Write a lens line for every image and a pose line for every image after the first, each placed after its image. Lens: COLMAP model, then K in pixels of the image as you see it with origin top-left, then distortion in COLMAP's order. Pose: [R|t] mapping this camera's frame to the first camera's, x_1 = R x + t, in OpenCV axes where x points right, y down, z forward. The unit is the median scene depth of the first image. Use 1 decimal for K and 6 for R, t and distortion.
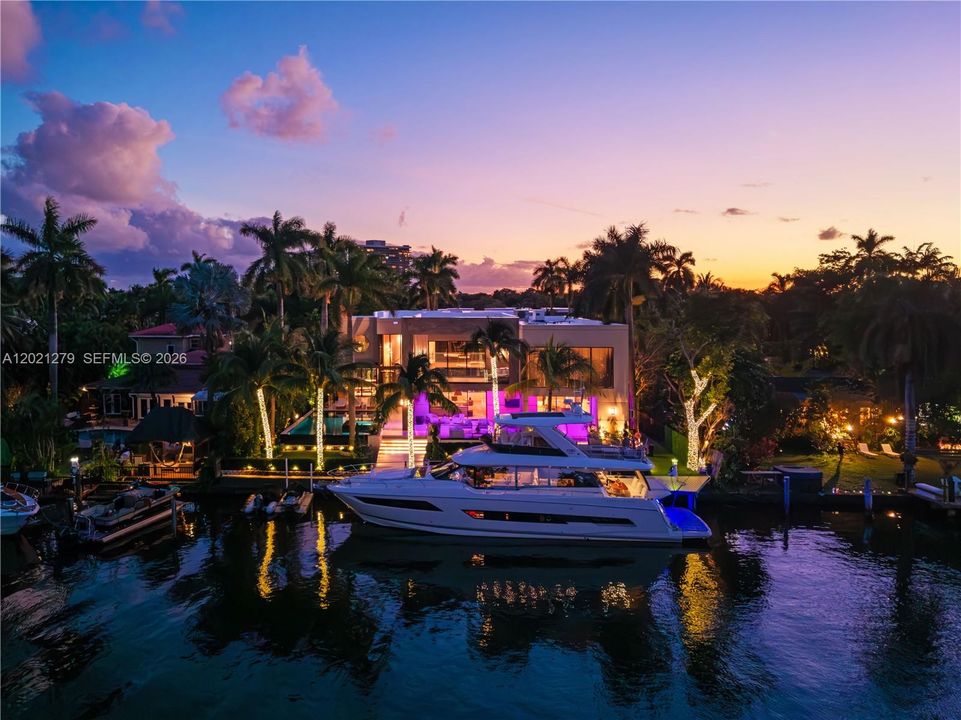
lens RADIAL K [[693.6, 0, 480.5], [0, 693.6, 360.0], [0, 0, 1]] dist [-0.008936, -0.003992]
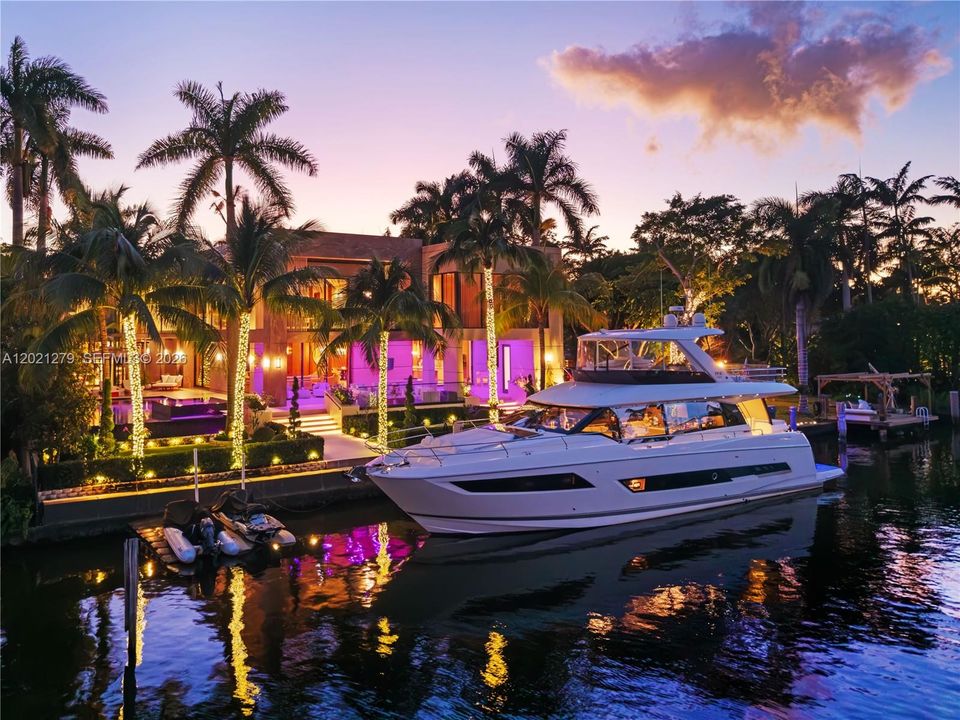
lens RADIAL K [[692.8, 0, 480.0], [0, 692.8, 360.0], [0, 0, 1]] dist [-0.008936, -0.003992]
pose [[0.865728, -0.051190, 0.497890, -0.339731], [0.057554, 0.998339, 0.002567, 0.085844], [-0.497194, 0.026433, 0.867237, 0.443340]]
